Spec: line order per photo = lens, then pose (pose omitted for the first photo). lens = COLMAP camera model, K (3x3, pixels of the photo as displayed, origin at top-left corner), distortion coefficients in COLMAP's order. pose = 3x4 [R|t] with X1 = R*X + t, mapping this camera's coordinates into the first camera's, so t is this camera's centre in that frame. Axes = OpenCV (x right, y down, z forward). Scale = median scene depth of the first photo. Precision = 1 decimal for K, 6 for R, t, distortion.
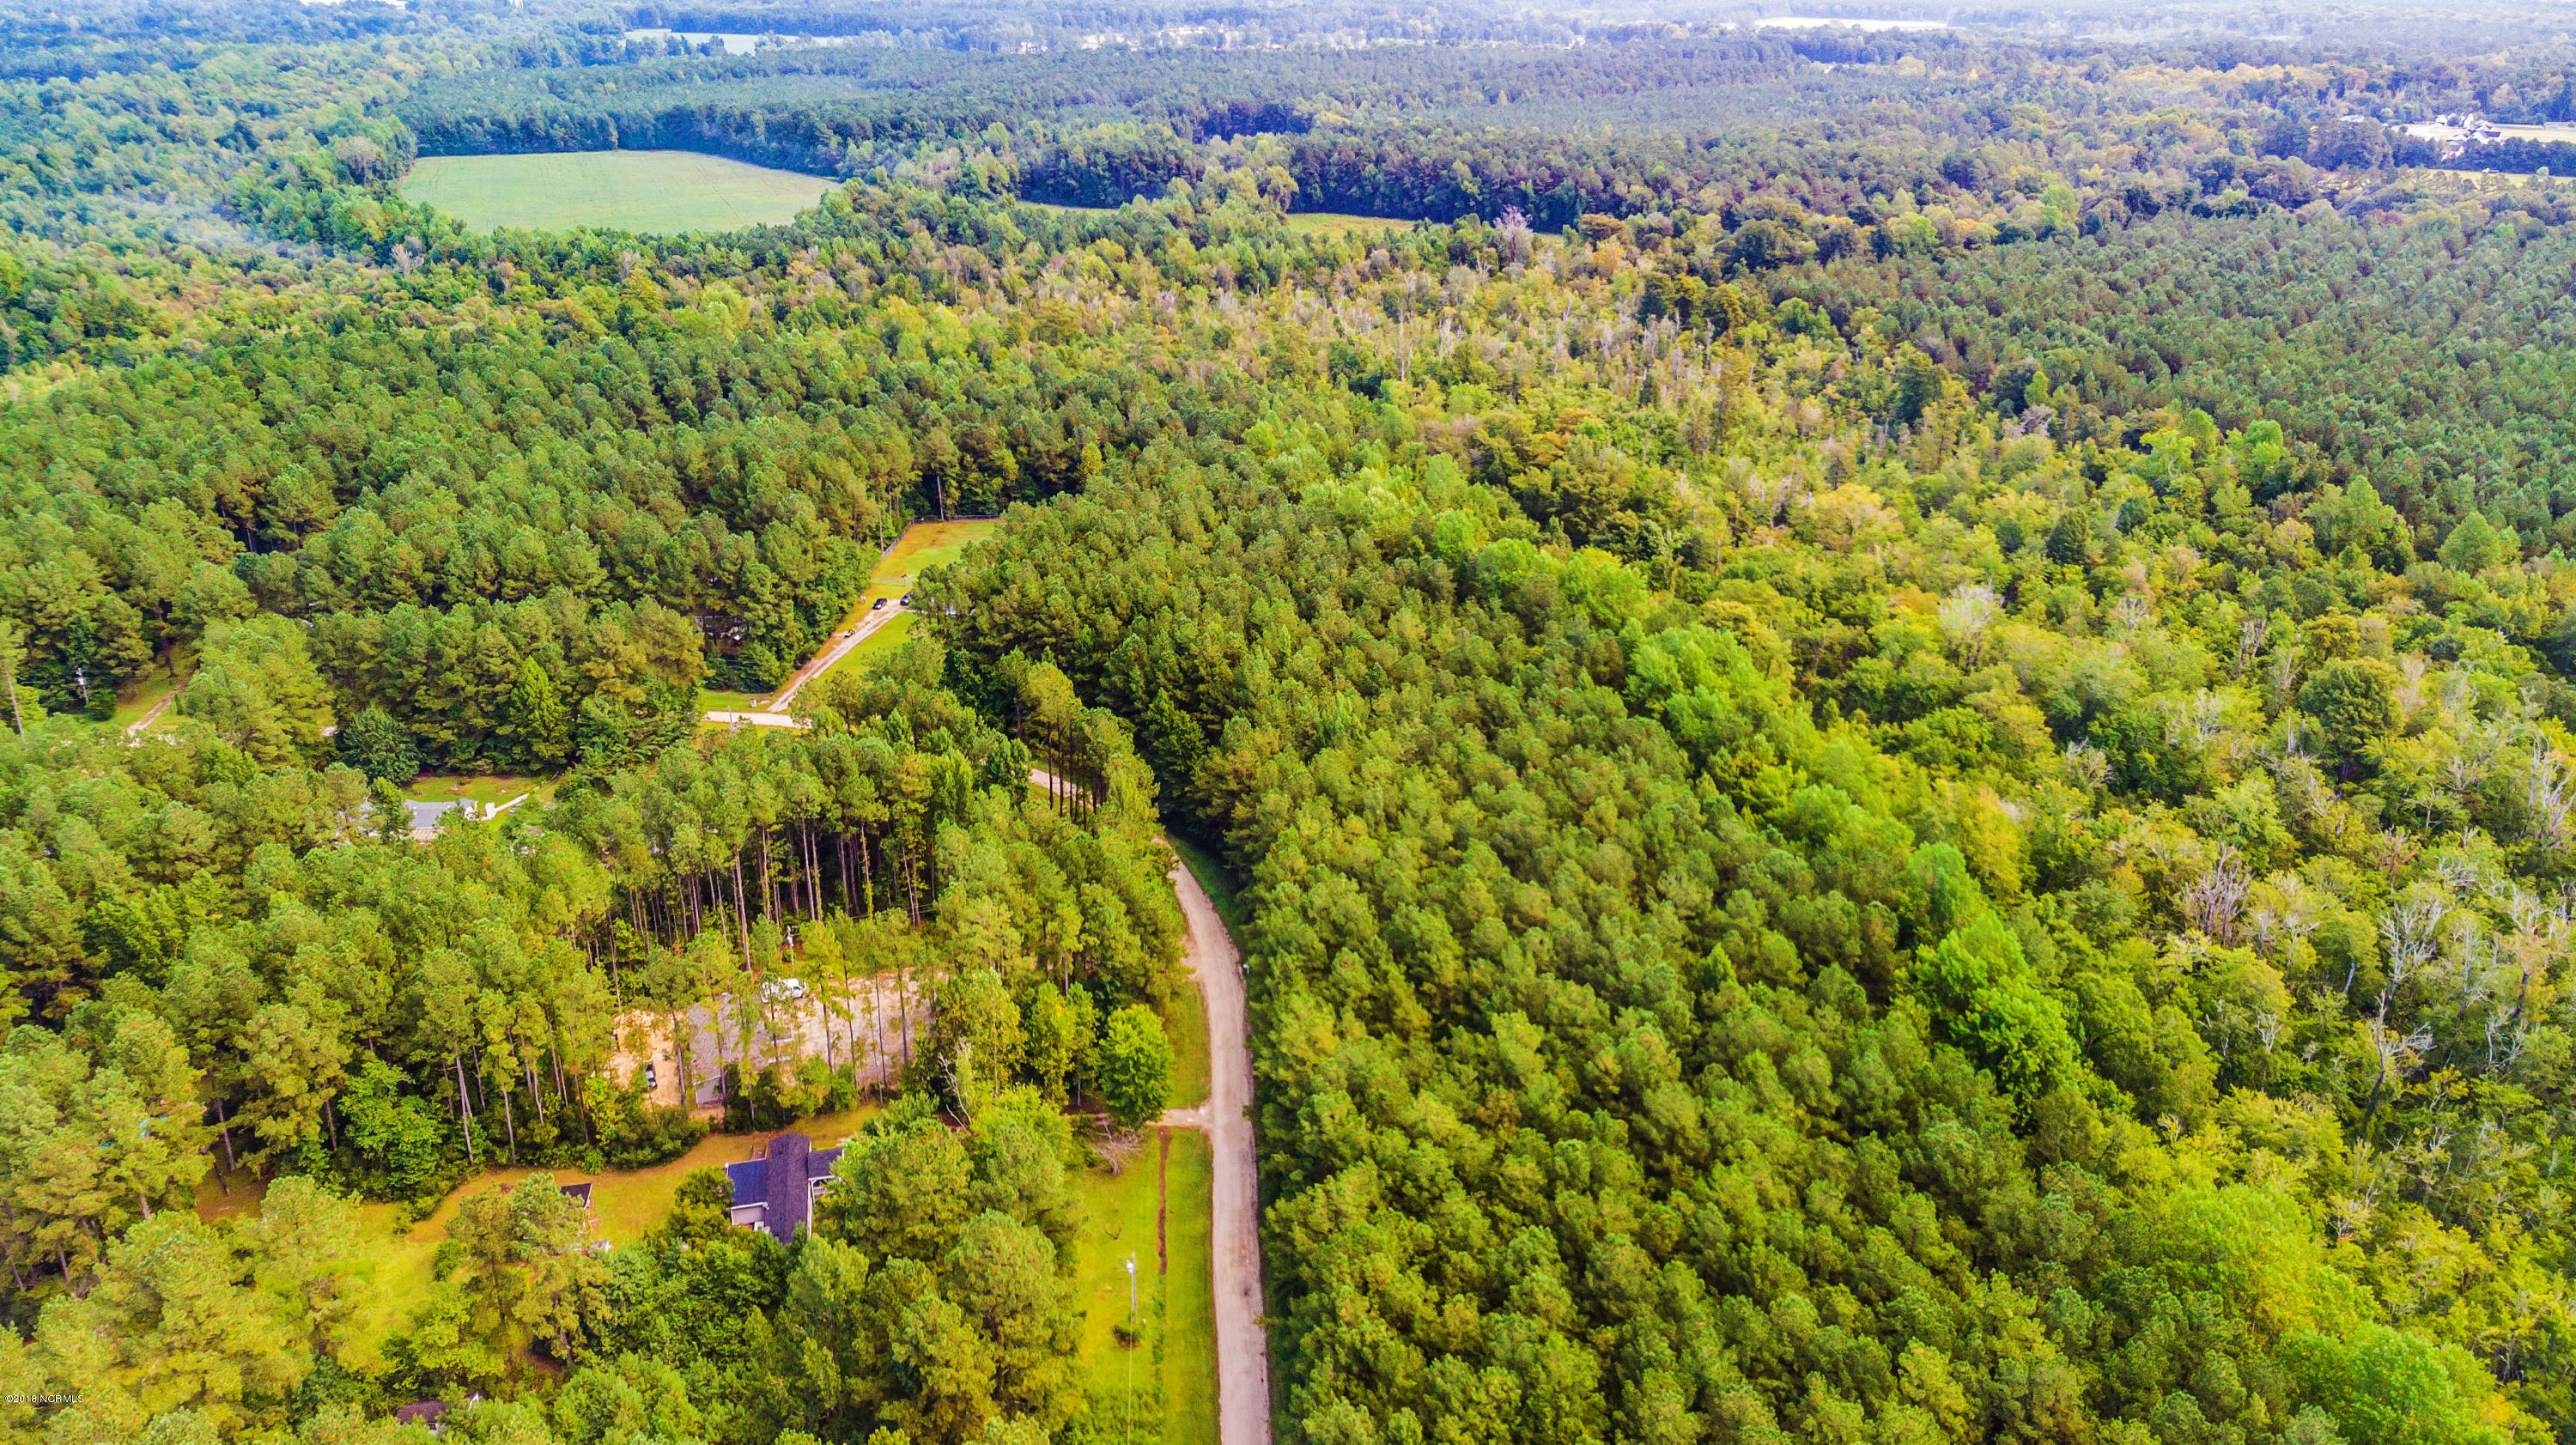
lens RADIAL K [[2051.0, 0, 1288.0], [0, 2051.0, 722.5], [0, 0, 1]] dist [-0.001805, 0.094188]
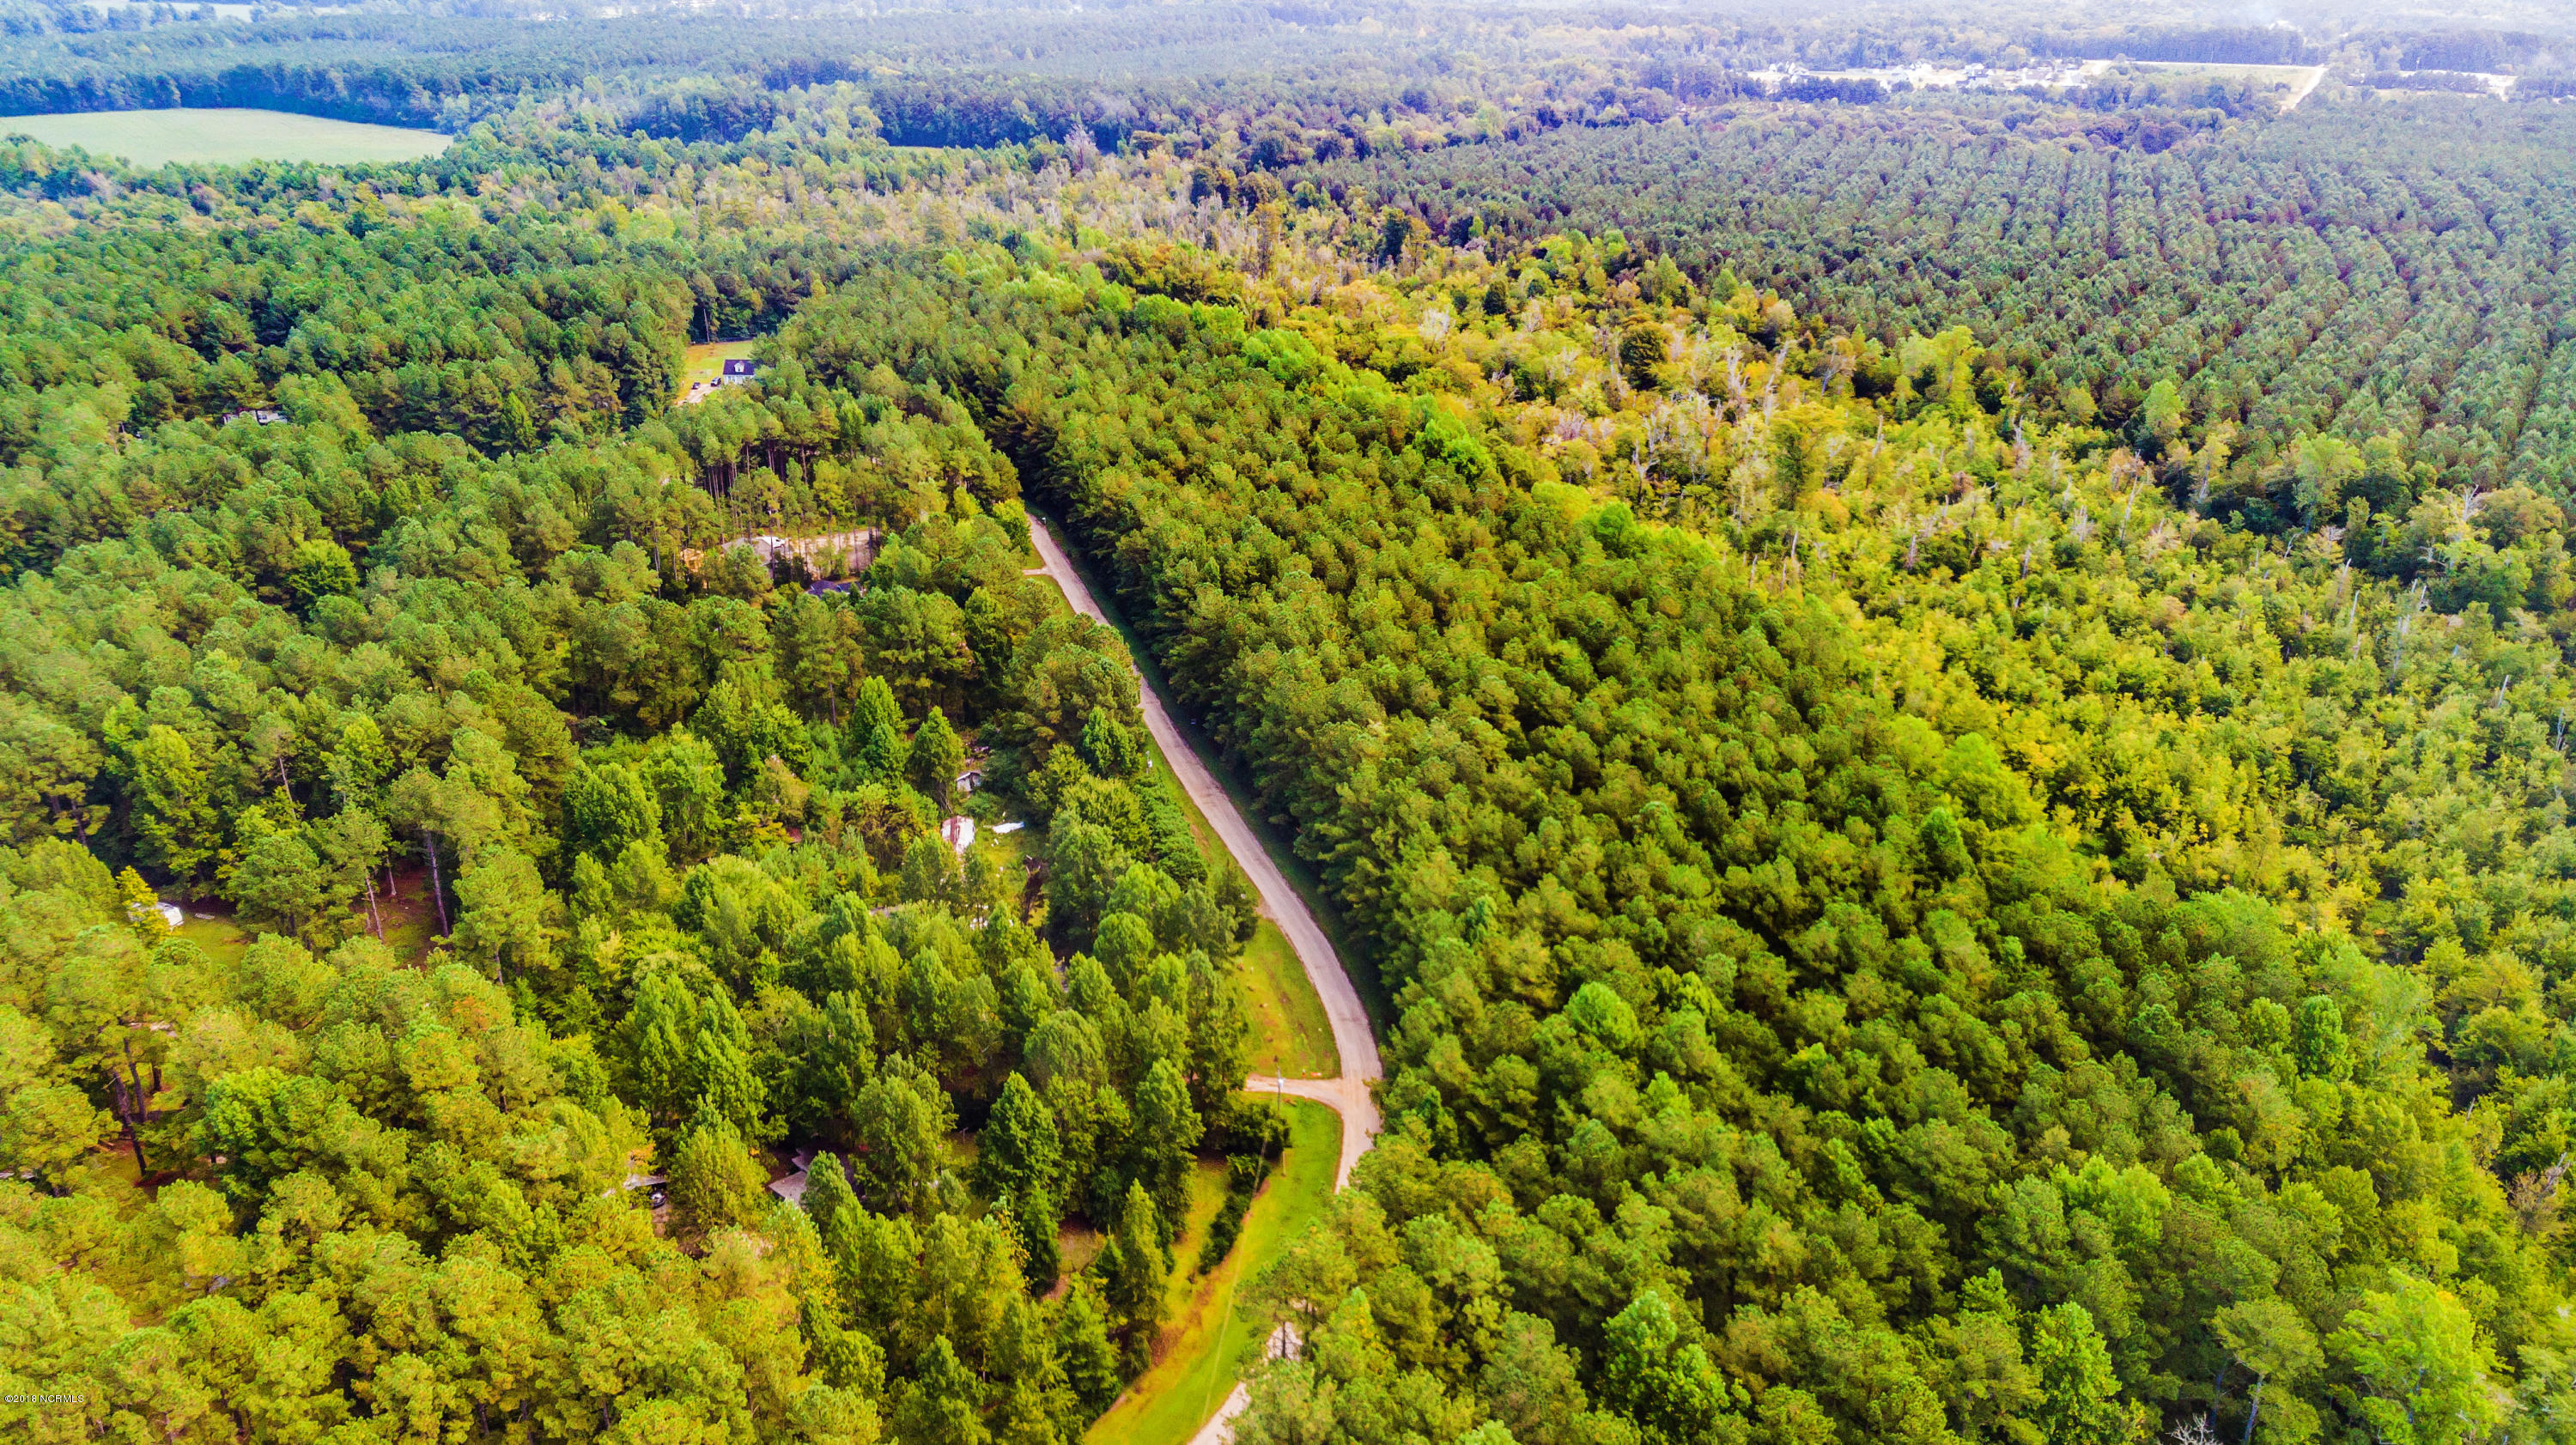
lens RADIAL K [[2023.4, 0, 1288.0], [0, 2023.4, 722.5], [0, 0, 1]] dist [-0.045619, 0.168819]
pose [[0.970810, -0.086523, 0.223699, -0.087699], [0.083012, 0.996233, 0.025071, 0.110452], [-0.225026, -0.005769, 0.974336, -0.280462]]
